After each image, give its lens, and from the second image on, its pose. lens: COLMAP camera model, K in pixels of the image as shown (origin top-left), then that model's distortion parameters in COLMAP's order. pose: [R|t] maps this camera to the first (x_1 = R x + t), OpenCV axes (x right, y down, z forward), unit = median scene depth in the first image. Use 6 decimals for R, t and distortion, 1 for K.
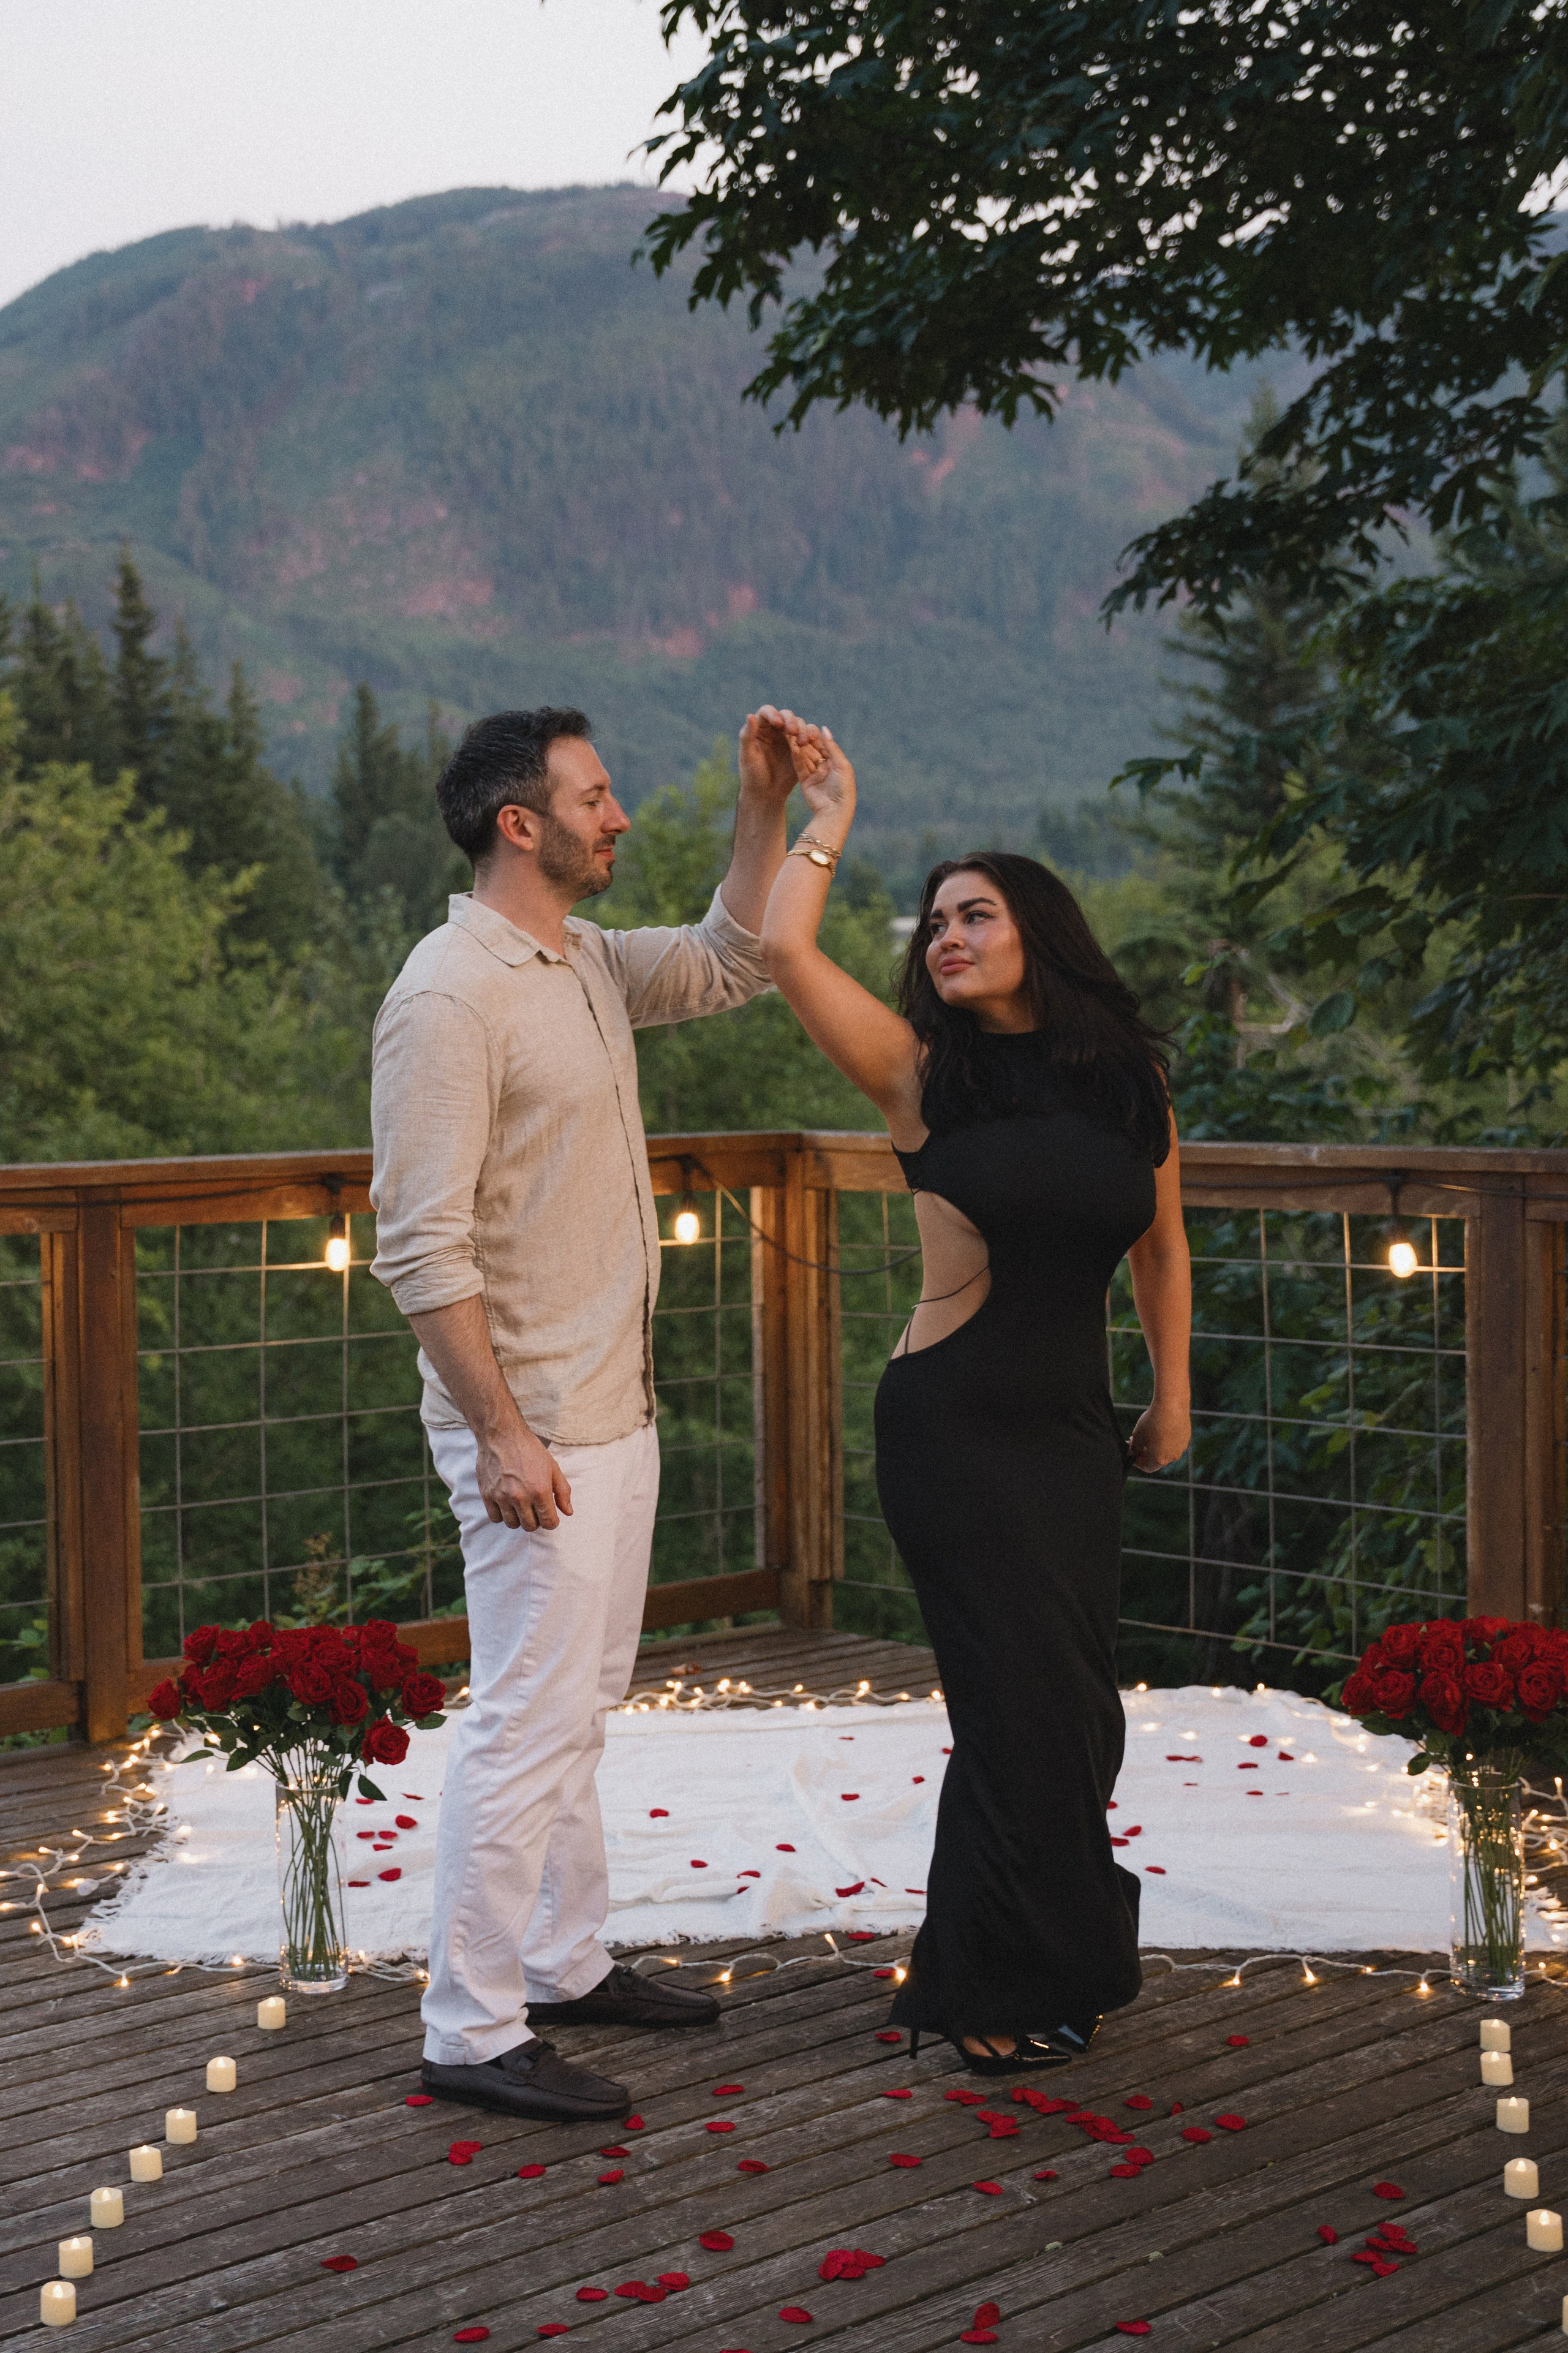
lens RADIAL K [[3296.2, 0, 538.4], [0, 3296.2, 1077.6], [0, 0, 1]] dist [-0.031702, 0.142125]
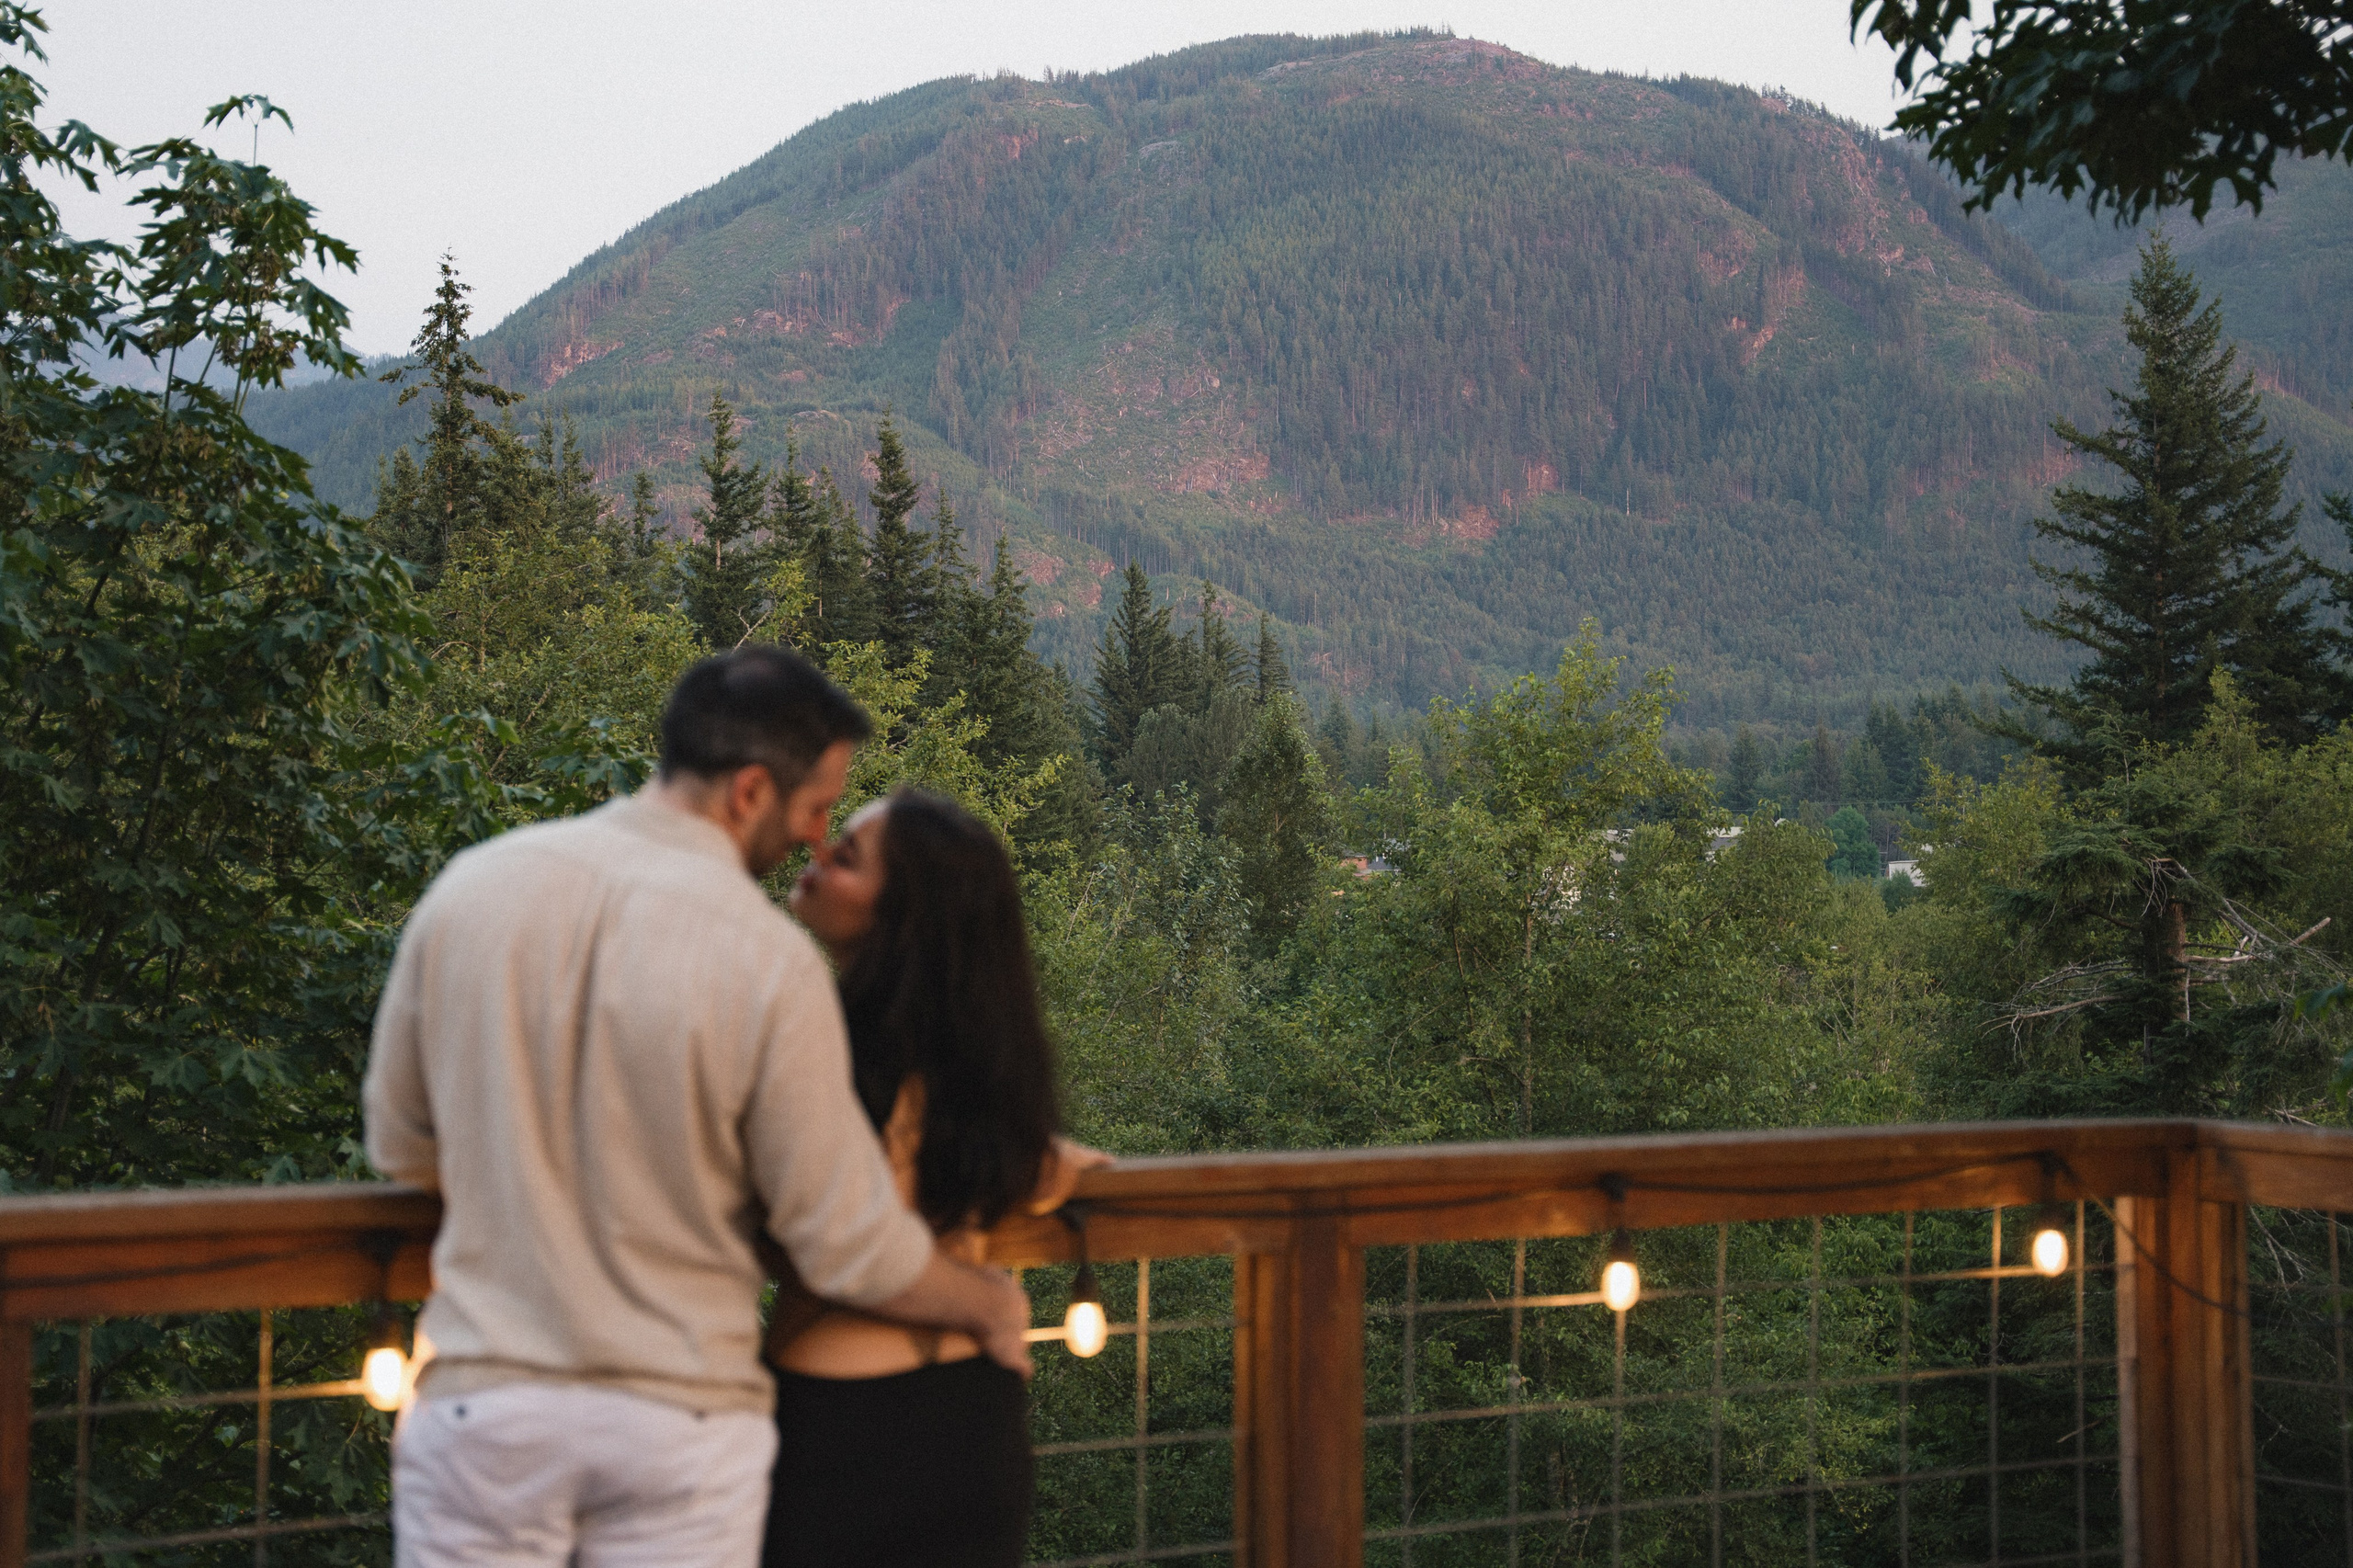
lens RADIAL K [[3523.7, 0, 1020.9], [0, 3523.7, 788.4], [0, 0, 1]] dist [0.012328, 0.552912]
pose [[0.996874, 0.015508, -0.077470, -0.105031], [-0.019846, 0.998260, -0.055534, -0.007280], [0.076474, 0.056898, 0.995447, 0.171632]]
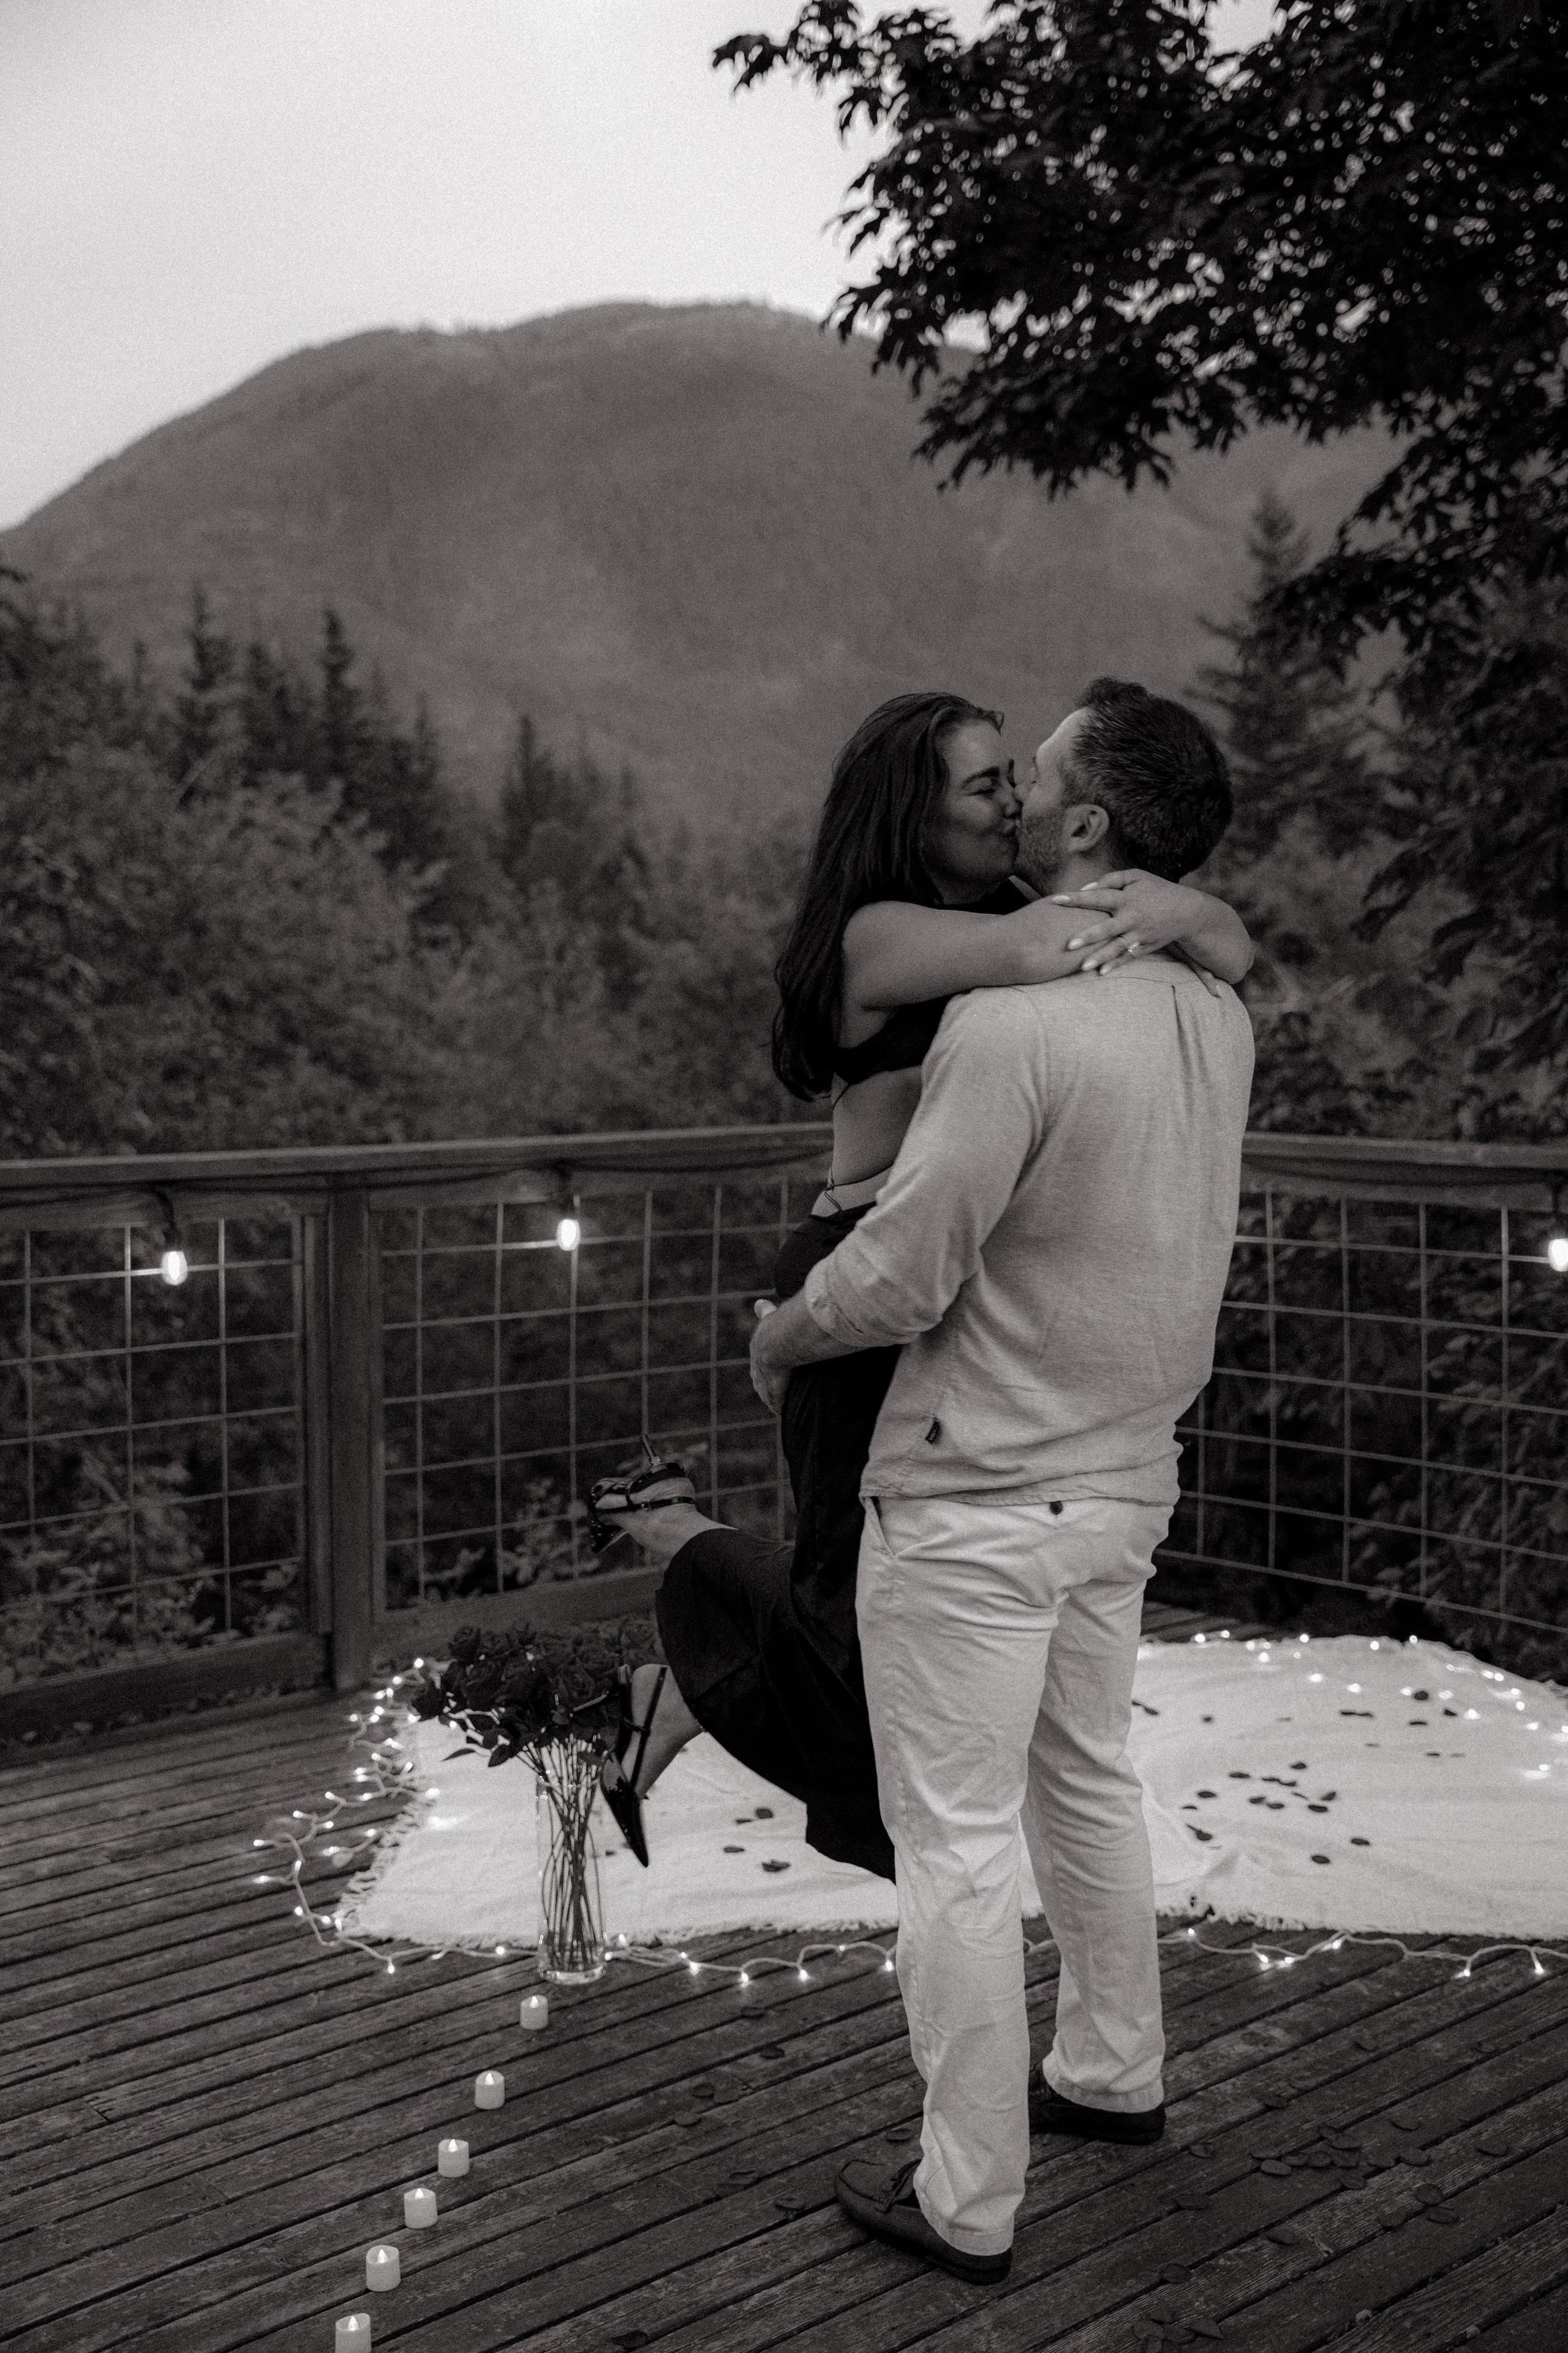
lens RADIAL K [[2659.1, 0, 782.2], [0, 2659.1, 1137.0], [0, 0, 1]] dist [-0.005431, 0.181525]
pose [[0.998886, 0.011234, 0.045831, -0.024772], [-0.012953, 0.999217, 0.037389, -0.009130], [-0.045375, -0.037941, 0.998249, 0.102466]]
